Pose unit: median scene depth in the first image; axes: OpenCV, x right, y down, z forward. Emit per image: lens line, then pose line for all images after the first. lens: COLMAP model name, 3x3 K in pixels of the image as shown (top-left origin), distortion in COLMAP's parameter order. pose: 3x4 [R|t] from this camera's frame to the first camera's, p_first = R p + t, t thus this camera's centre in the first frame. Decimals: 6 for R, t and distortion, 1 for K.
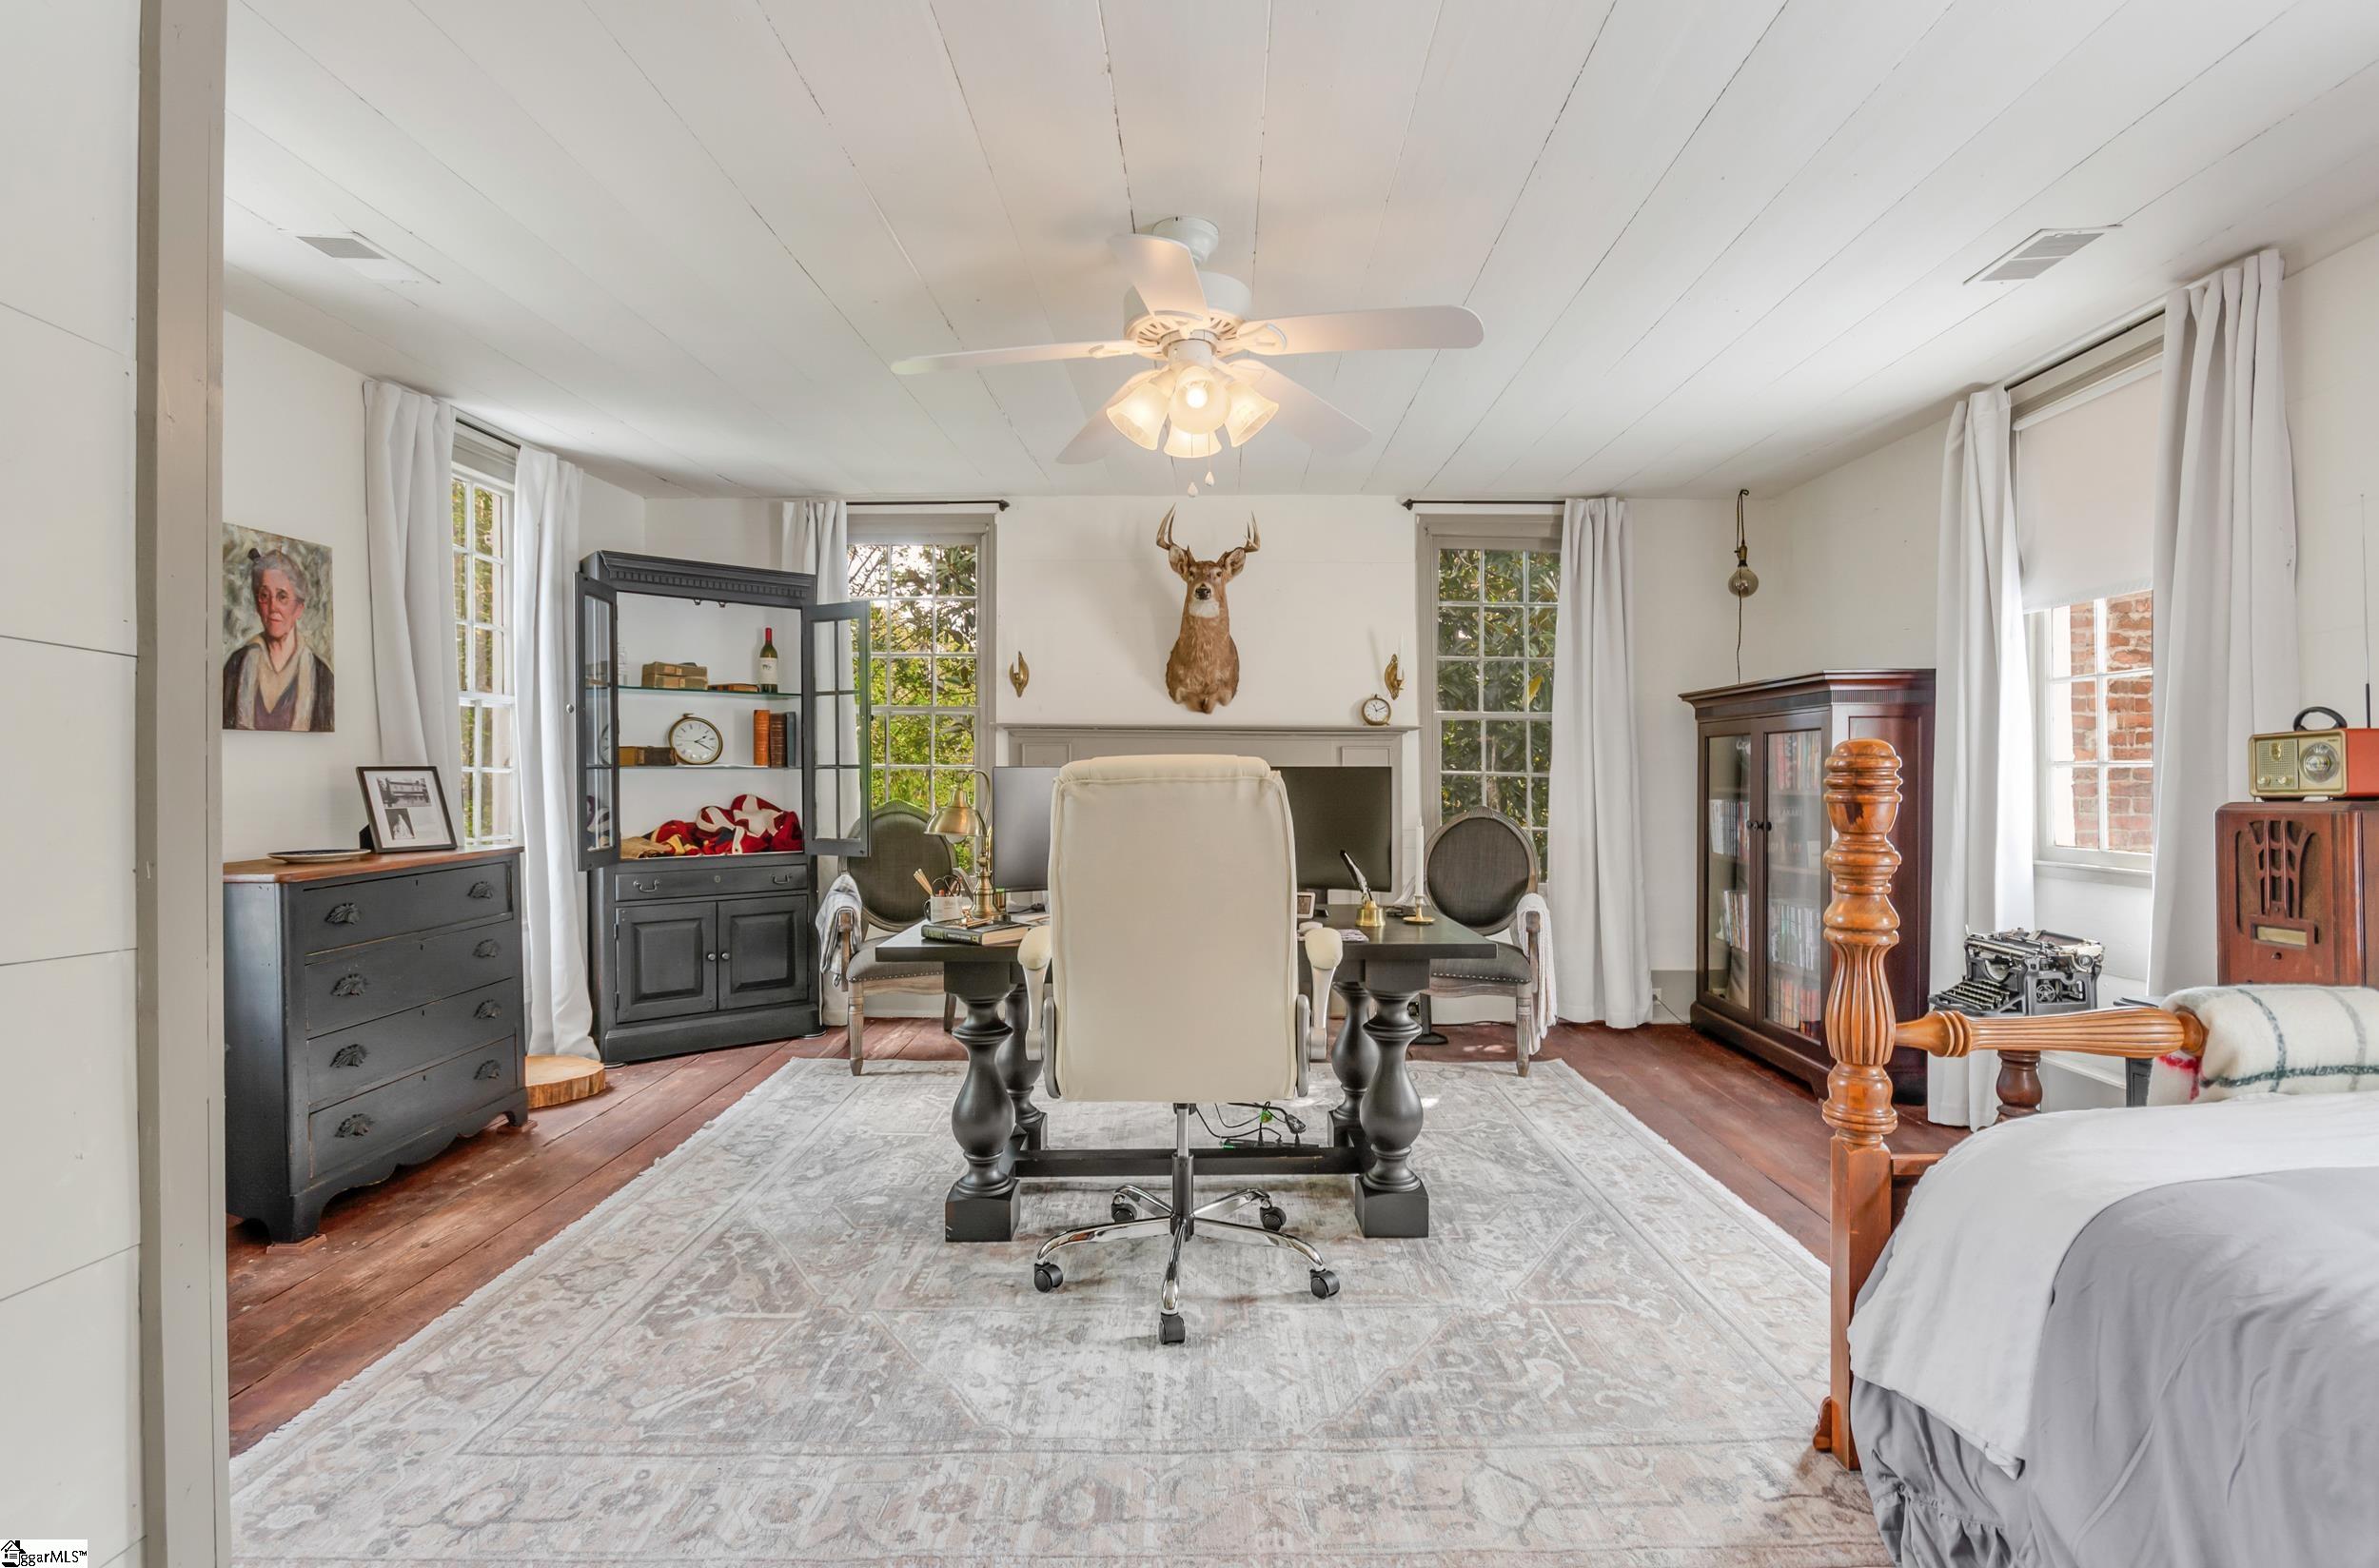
lens RADIAL K [[1125.6, 0, 1195.2], [0, 1125.6, 795.0], [0, 0, 1]] dist [-0.004984, -0.000485]
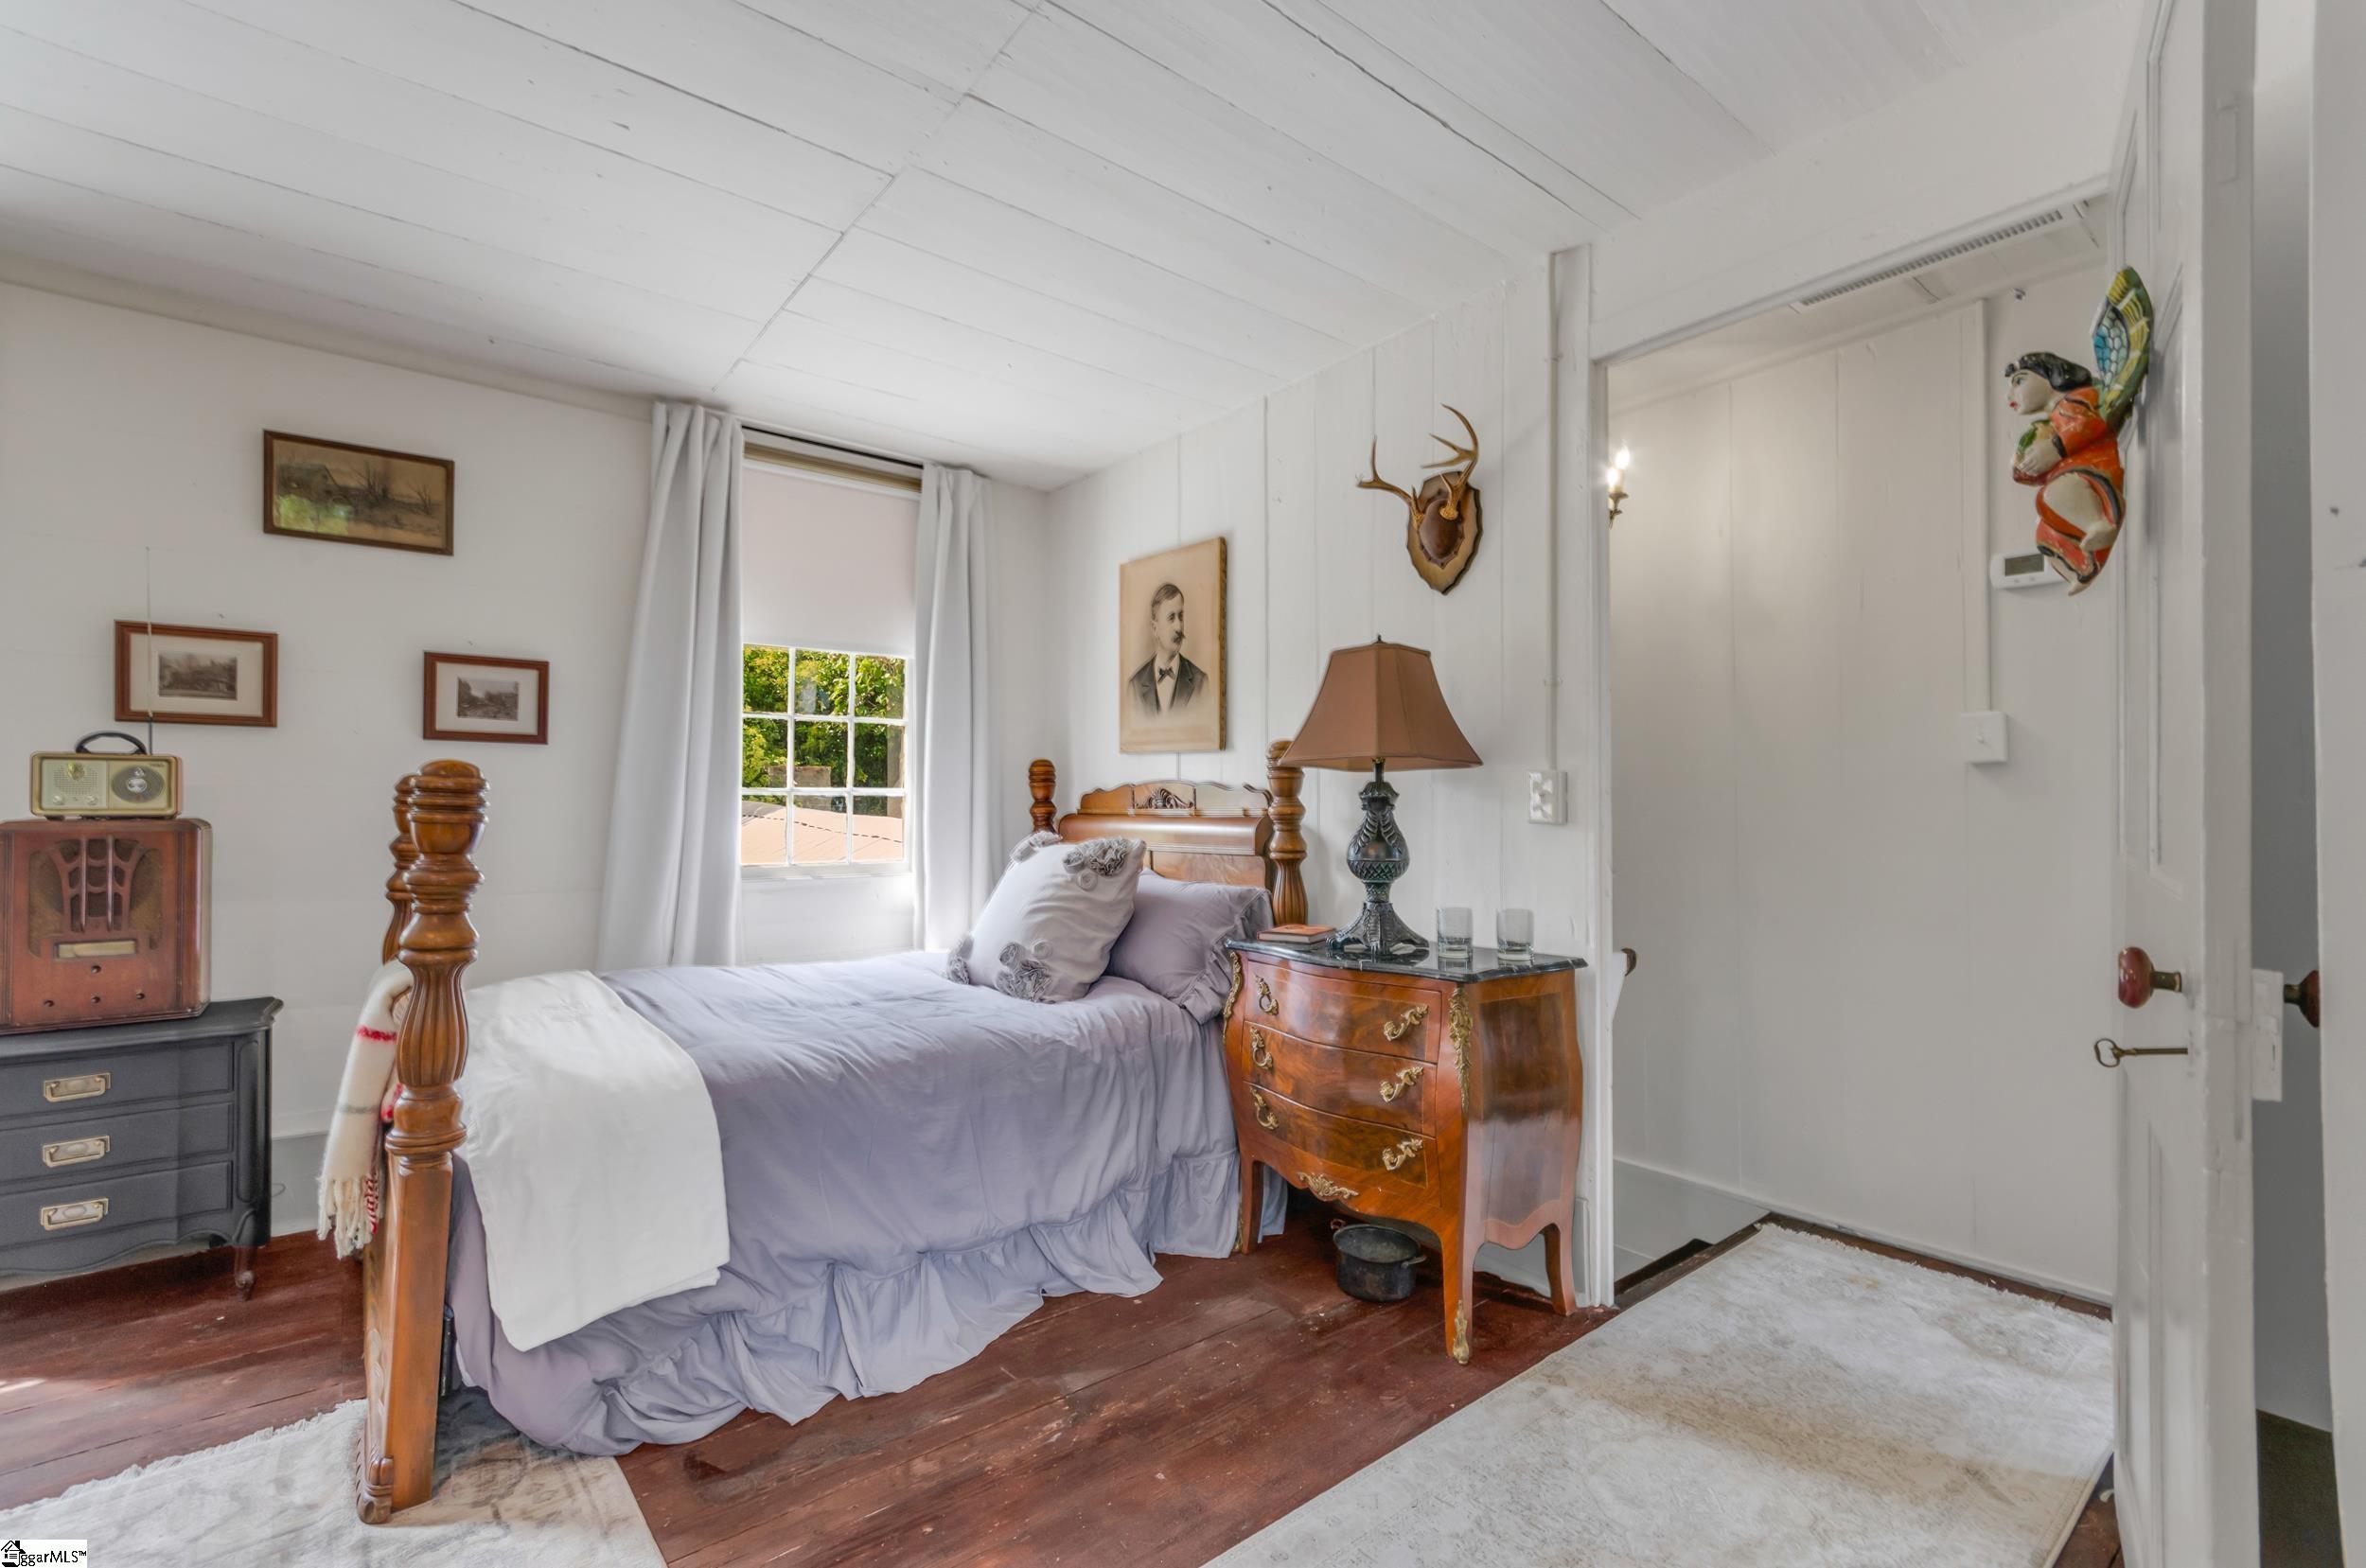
lens RADIAL K [[1033.4, 0, 1191.0], [0, 1033.4, 795.9], [0, 0, 1]] dist [0.000563, 0.000498]
pose [[-0.648498, 0.011589, 0.761128, -0.318593], [0.003826, 0.999921, -0.011965, -0.002076], [-0.761207, -0.004847, -0.648491, 0.623519]]
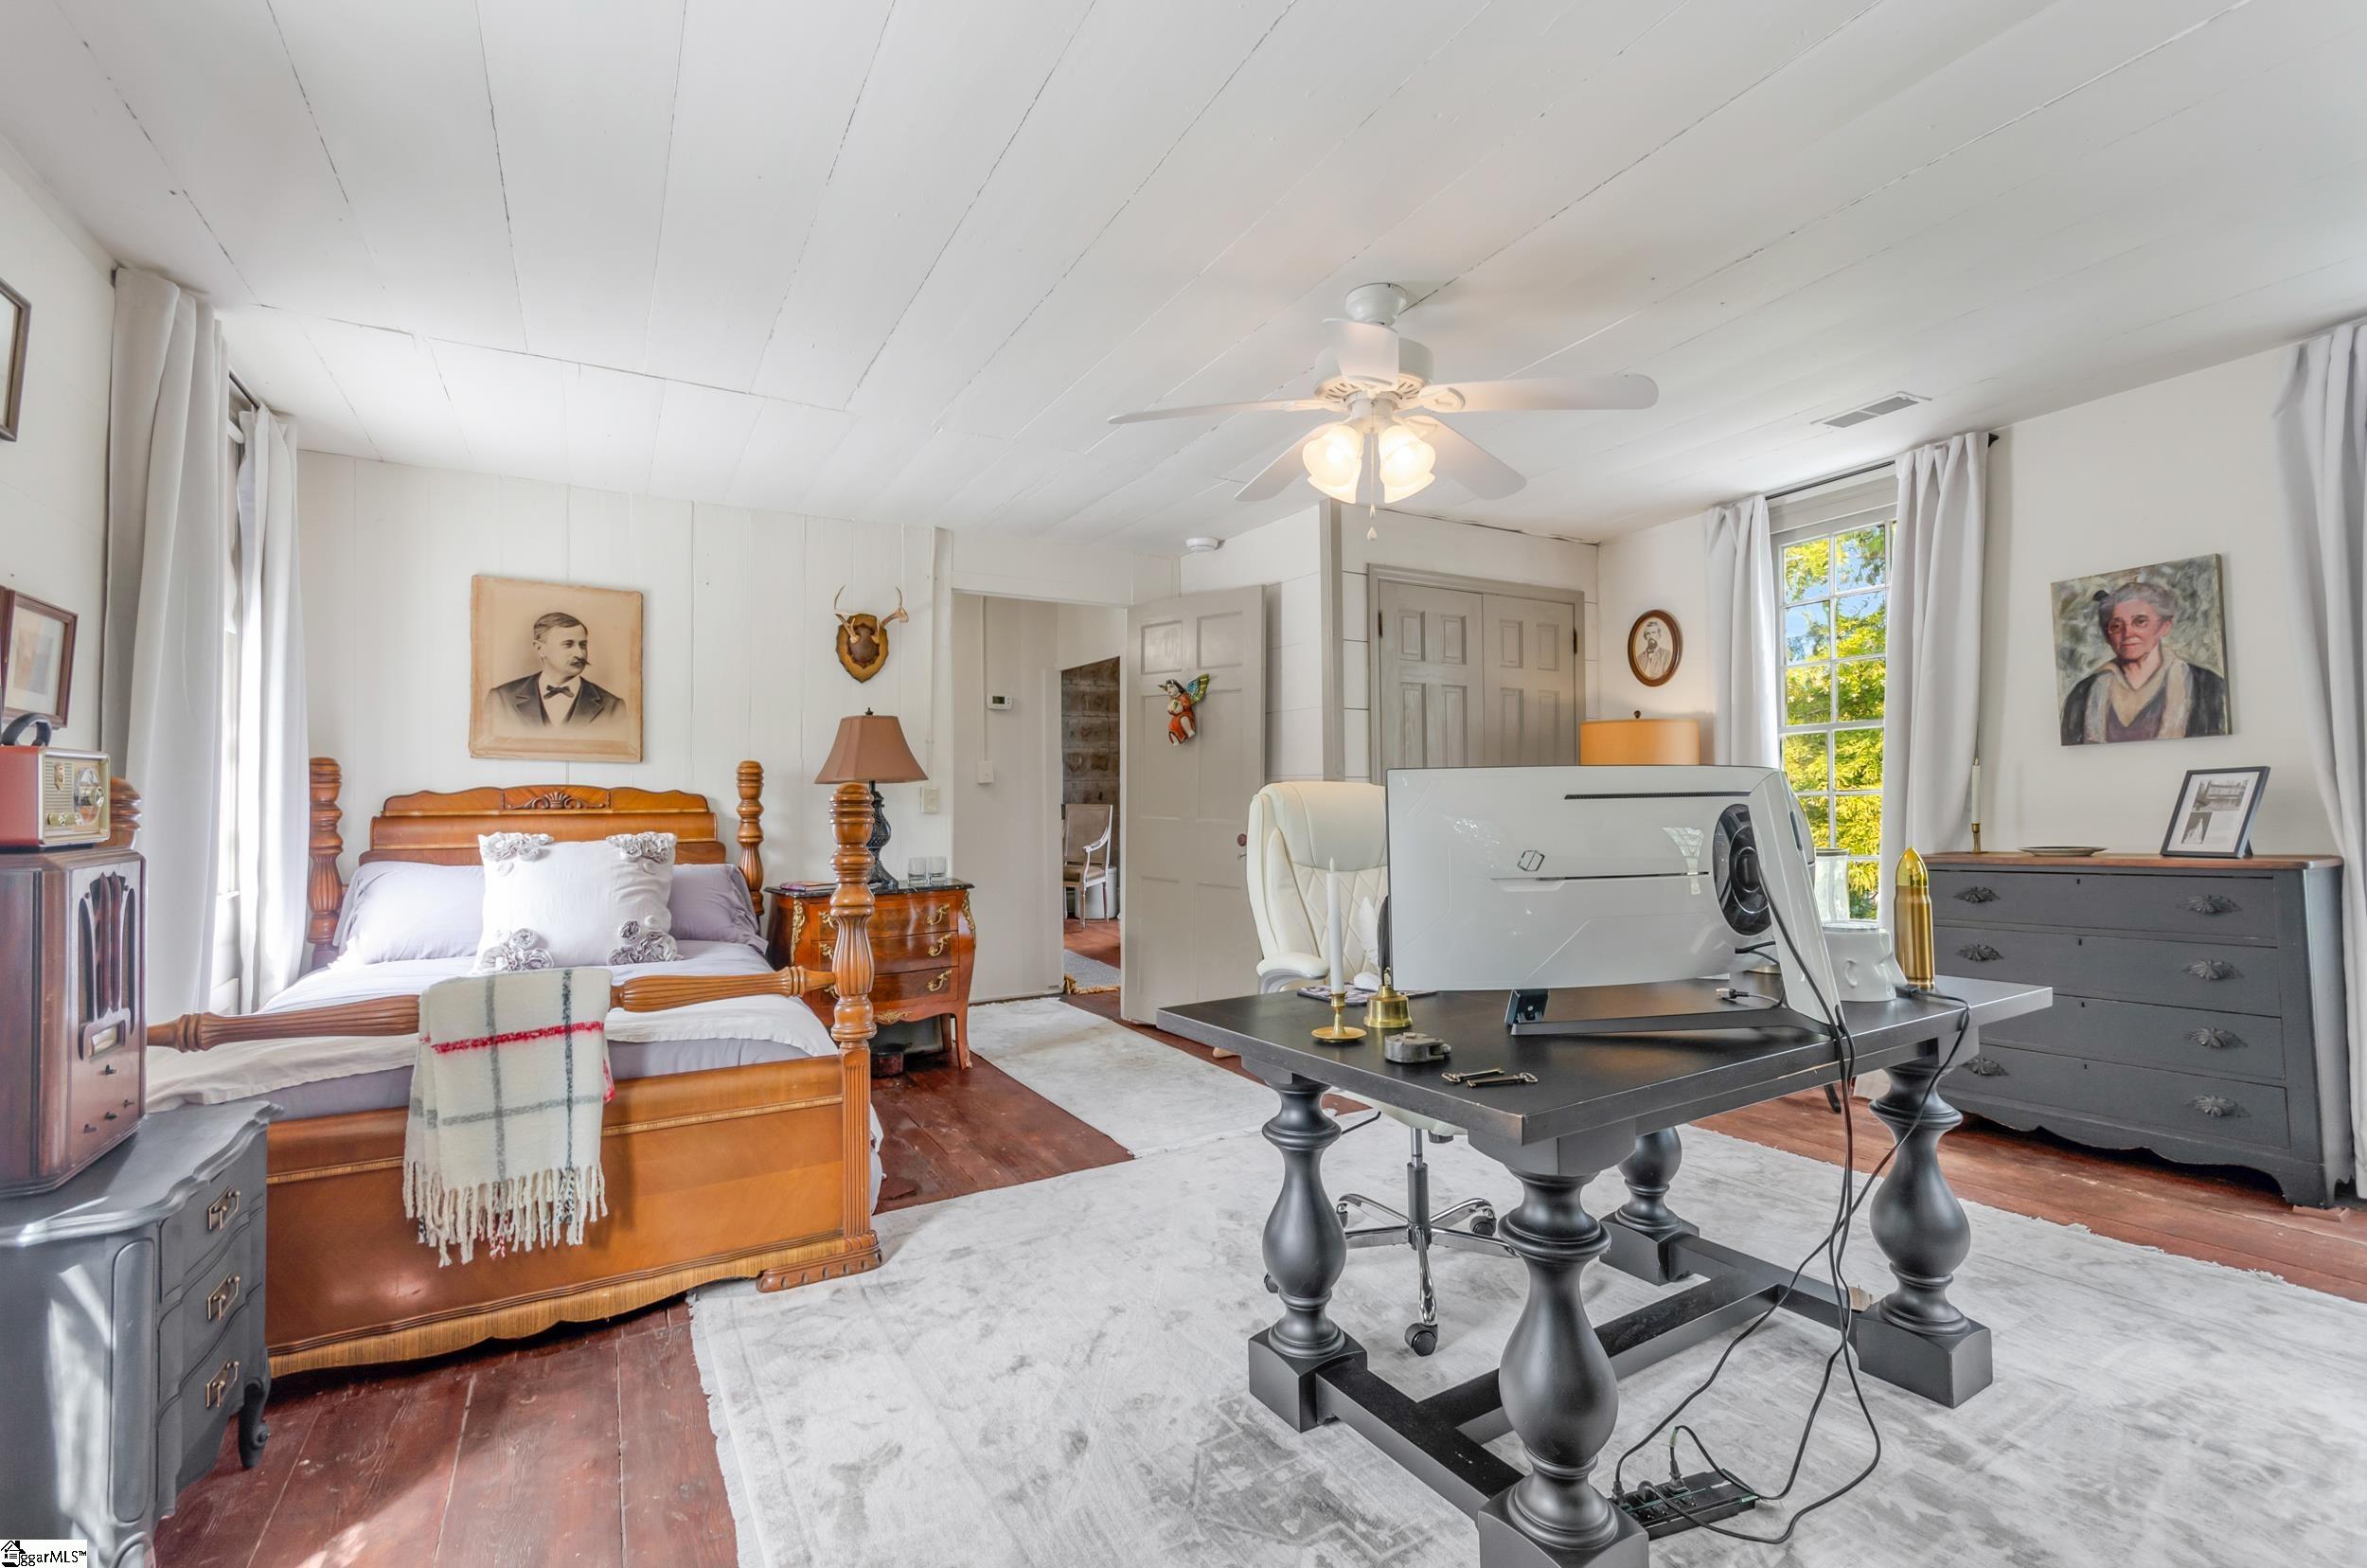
lens RADIAL K [[1034.0, 0, 1191.5], [0, 1034.0, 795.9], [0, 0, 1]] dist [0.000563, 0.000498]
pose [[-0.852213, 0.008228, -0.523131, 0.547075], [0.009811, 0.999952, -0.000256, -0.011423], [0.523103, -0.005350, -0.852253, 1.405737]]
